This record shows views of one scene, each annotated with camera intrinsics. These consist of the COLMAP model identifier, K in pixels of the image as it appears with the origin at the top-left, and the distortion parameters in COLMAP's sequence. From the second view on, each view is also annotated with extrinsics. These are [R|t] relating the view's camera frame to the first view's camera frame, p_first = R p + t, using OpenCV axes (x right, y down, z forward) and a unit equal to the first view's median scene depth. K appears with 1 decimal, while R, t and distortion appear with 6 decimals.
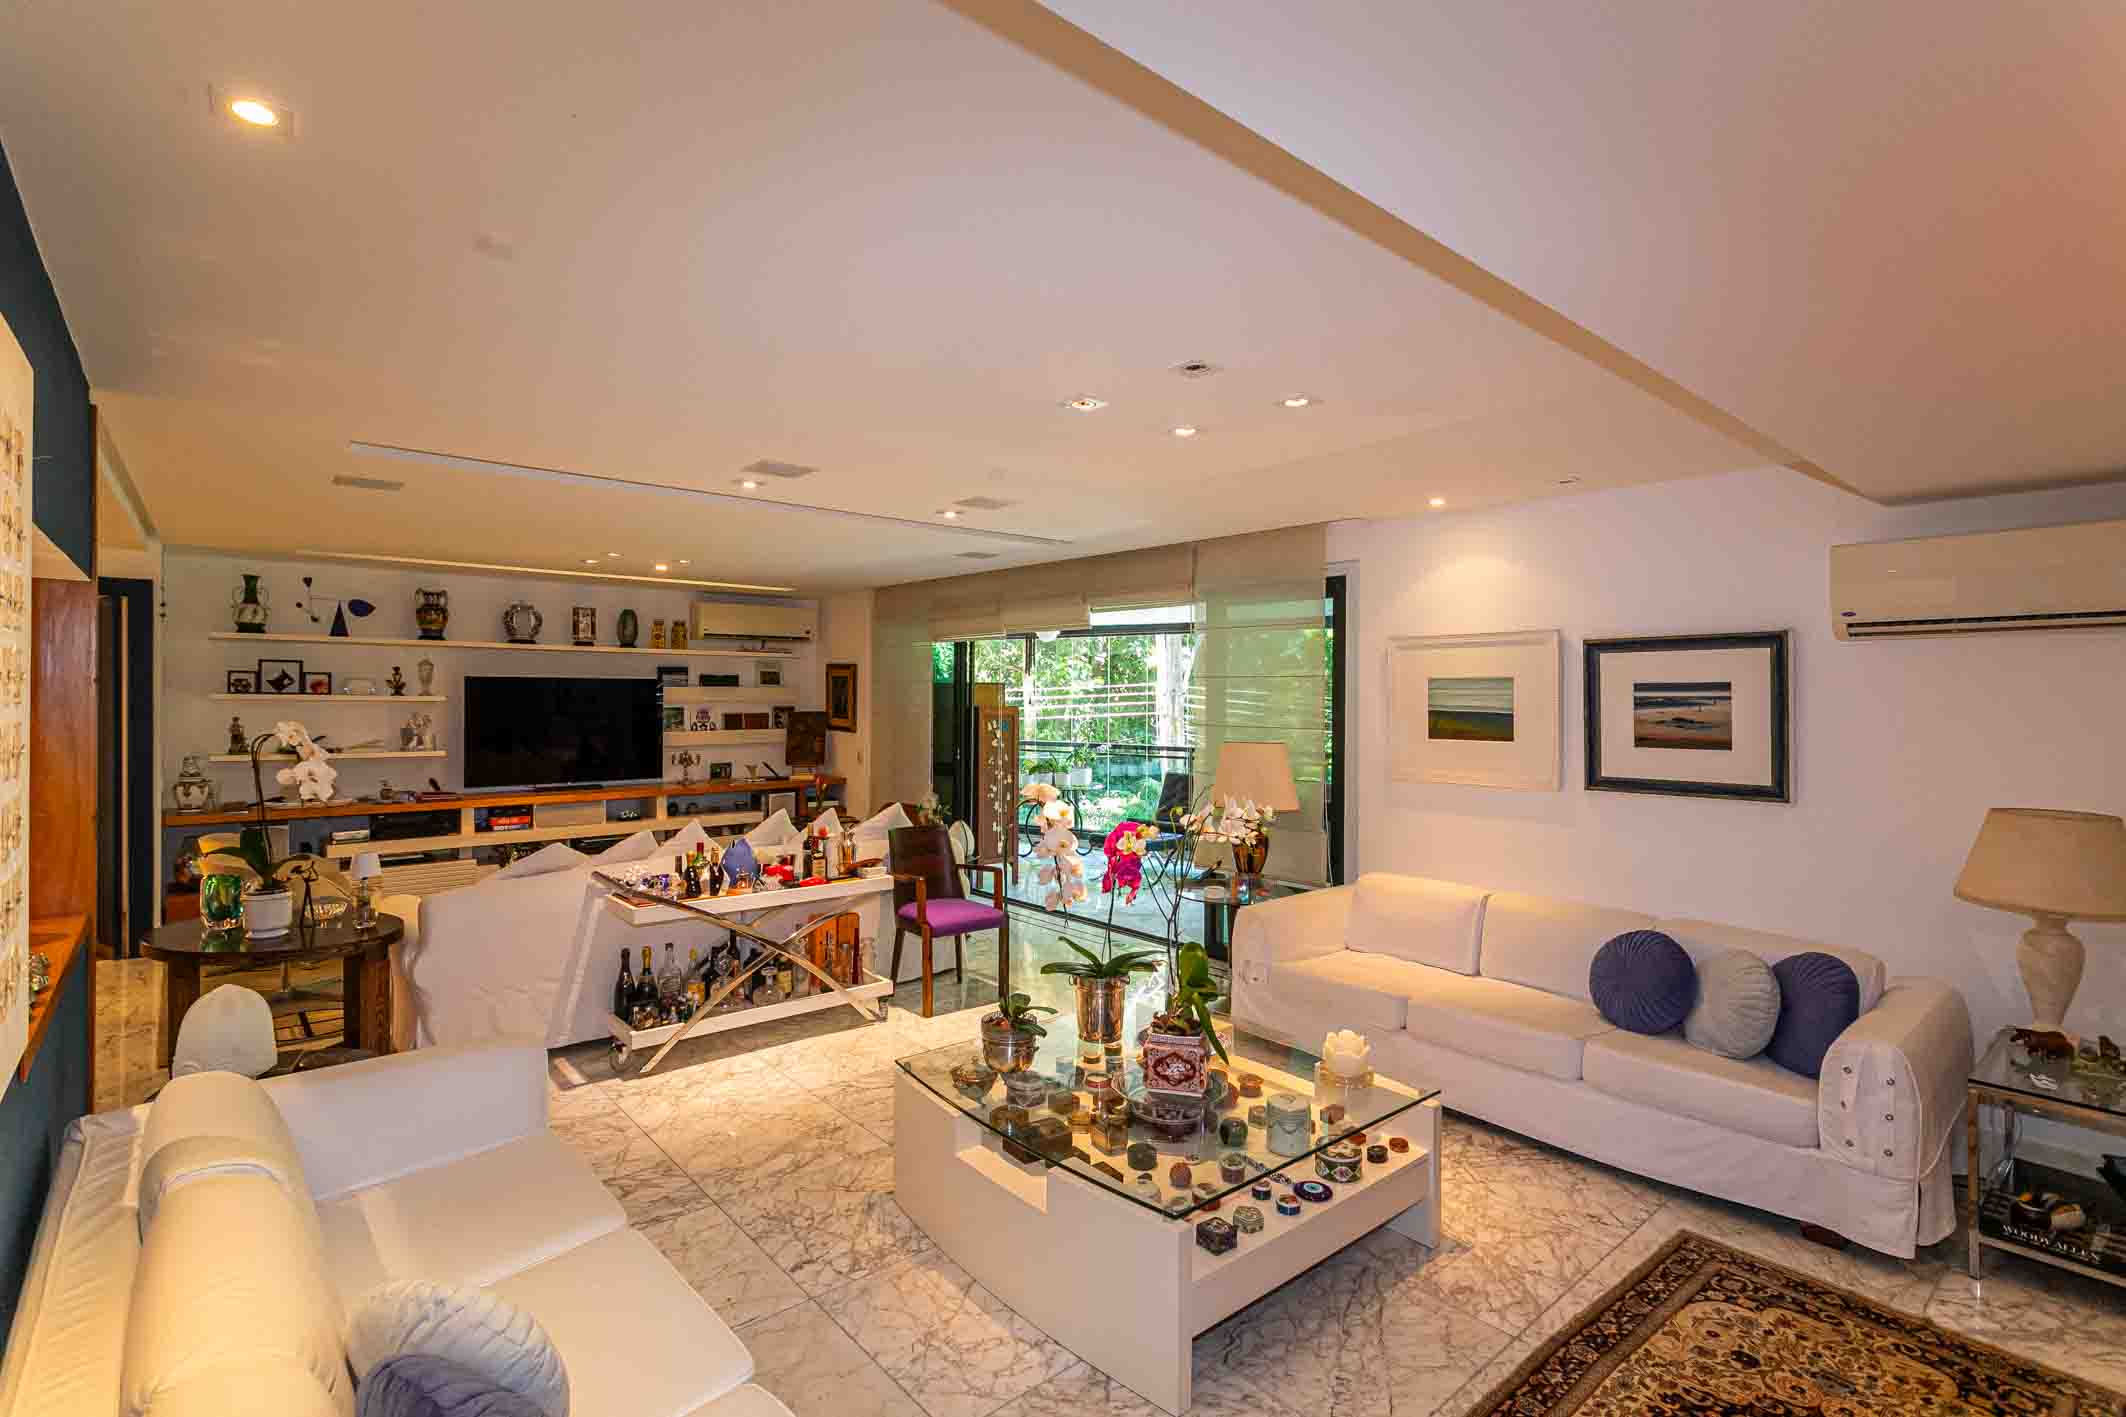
lens RADIAL K [[1004.9, 0, 1063.0], [0, 1004.9, 708.5], [0, 0, 1]] dist [0.000068, -0.000013]
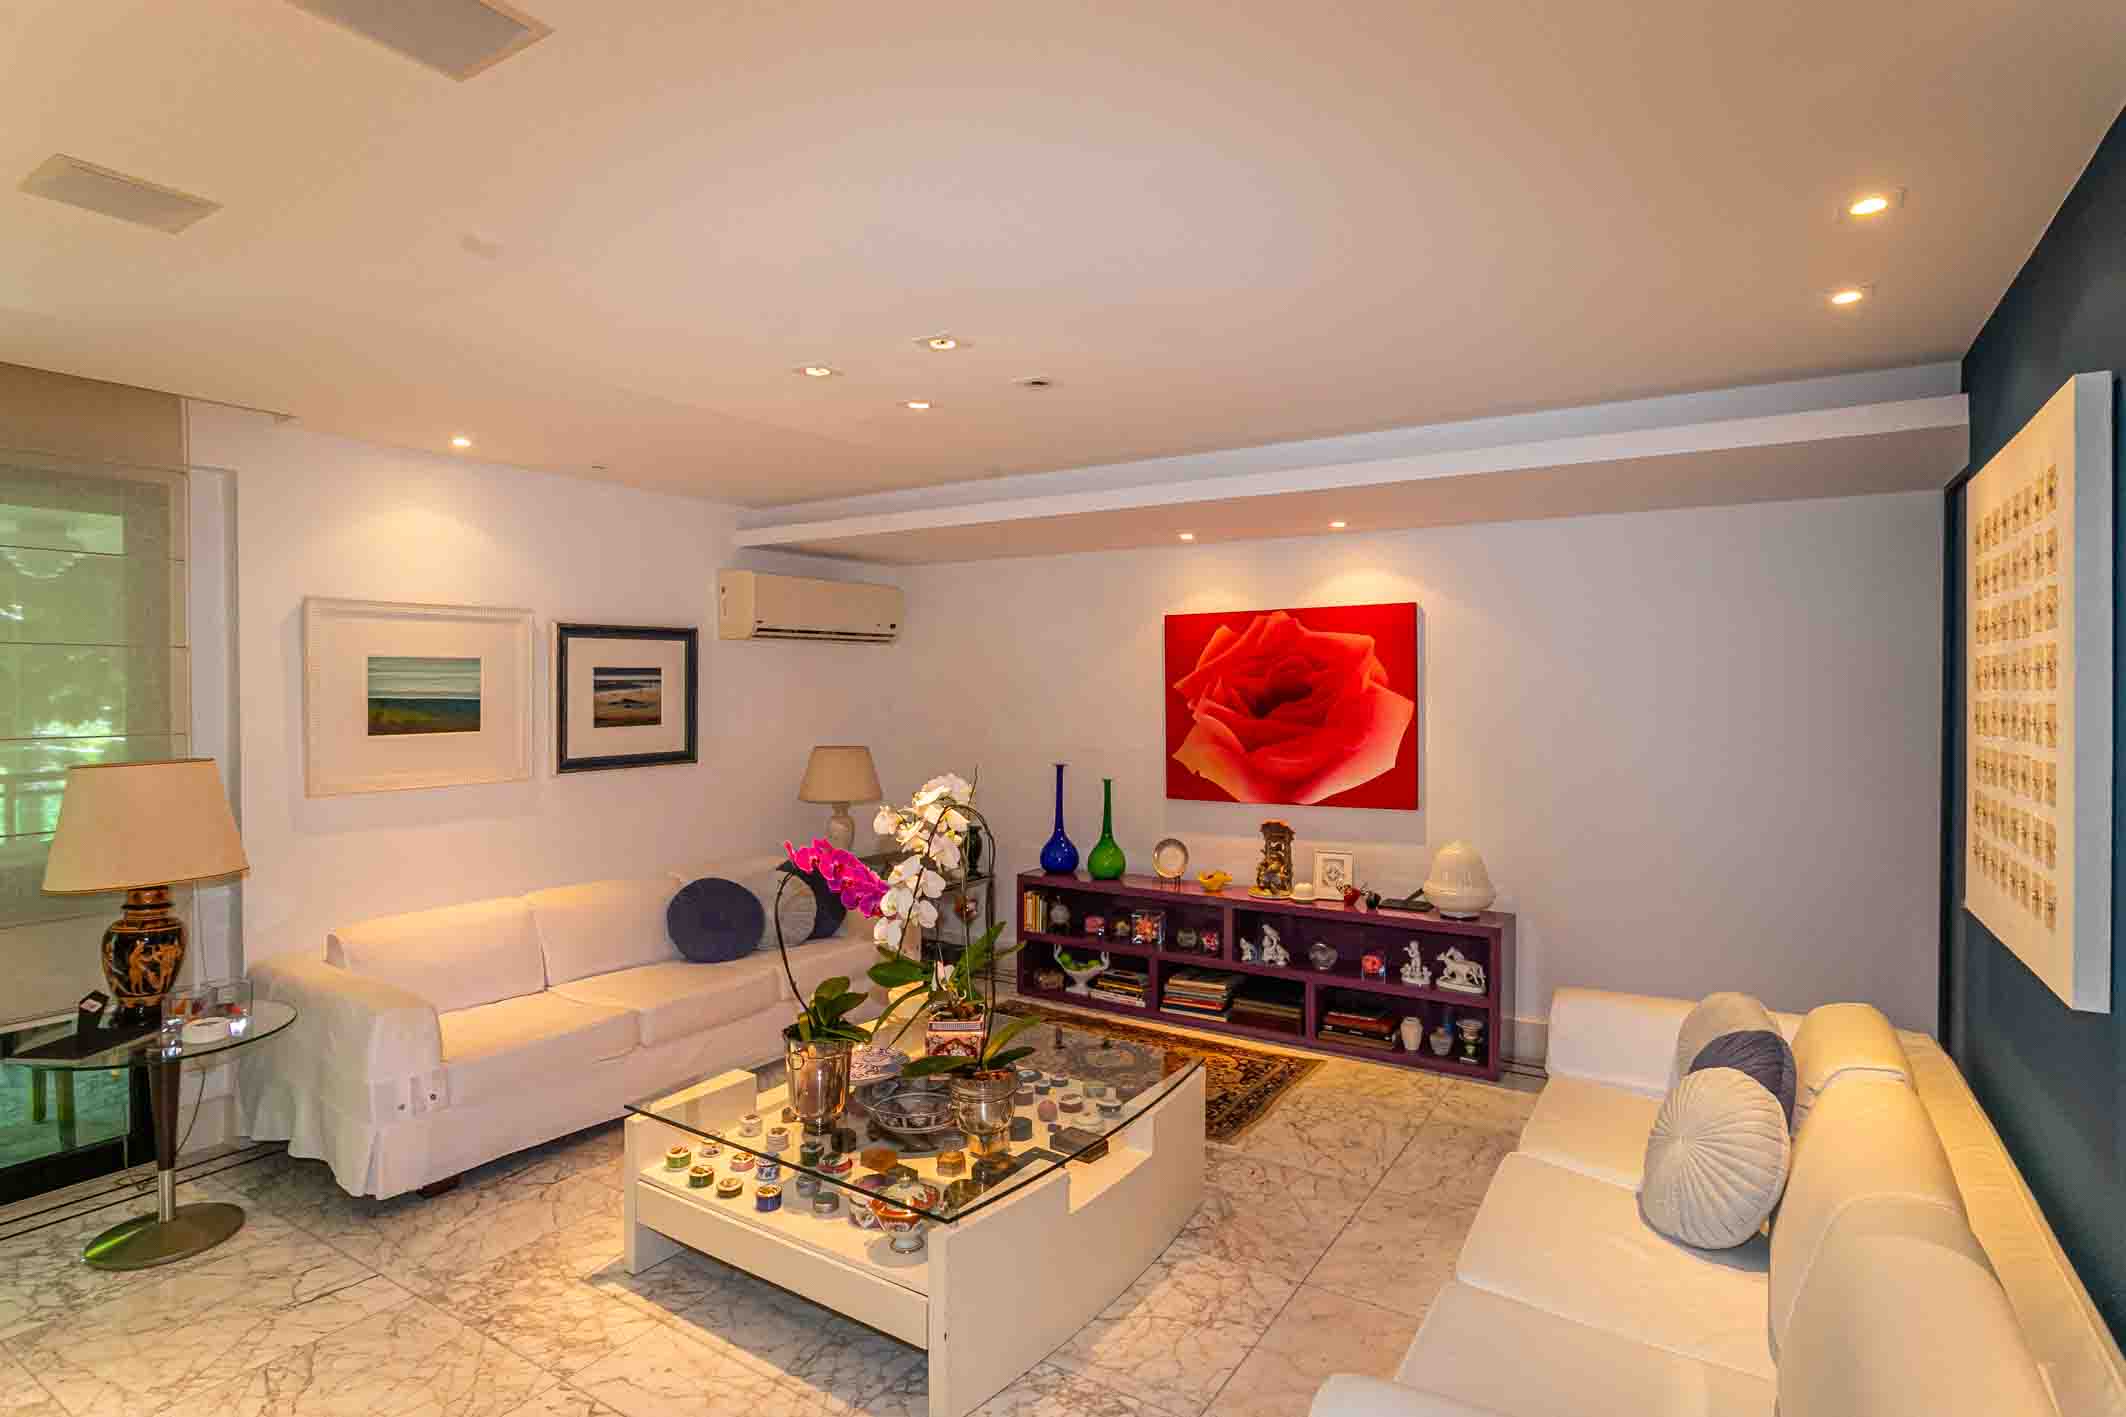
lens RADIAL K [[1062.1, 0, 1063.0], [0, 1062.1, 708.5], [0, 0, 1]] dist [-0.000399, -0.000269]
pose [[-0.284848, -0.026461, 0.958208, -0.634636], [0.011734, 0.999448, 0.031088, -0.010644], [-0.958501, 0.020099, -0.284380, 0.827442]]
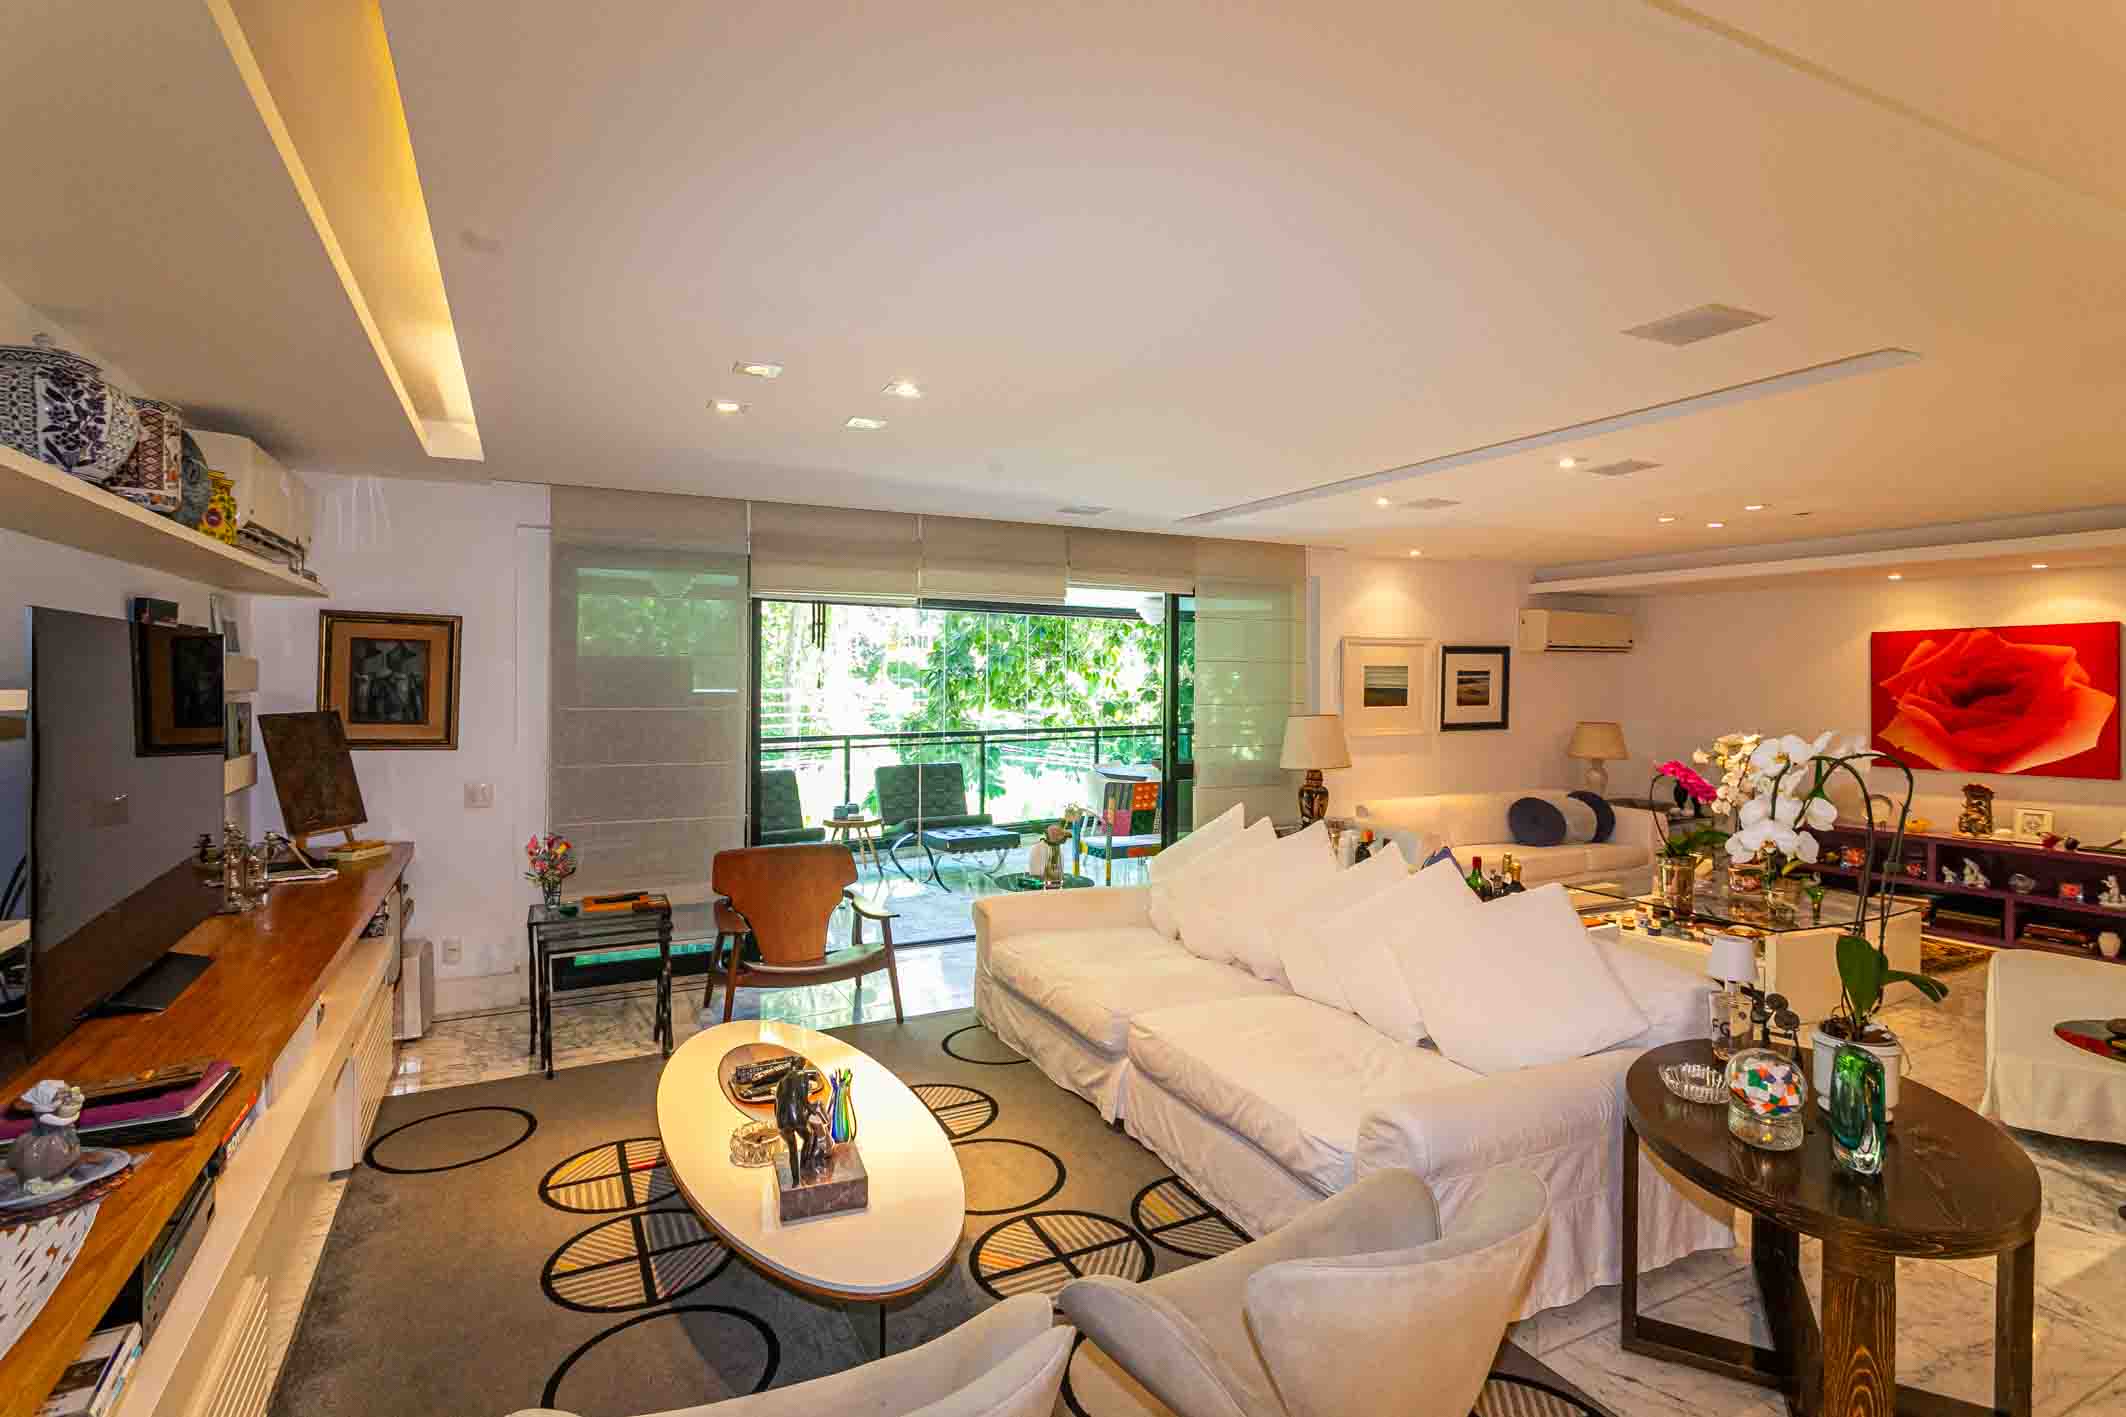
lens RADIAL K [[1033.9, 0, 1053.6], [0, 1033.9, 689.3], [0, 0, 1]] dist [0.001891, -0.000195]
pose [[0.237540, -0.015004, 0.971262, -1.407103], [0.010430, 0.999862, 0.012895, -0.023286], [-0.971322, 0.007068, 0.237663, 1.241507]]
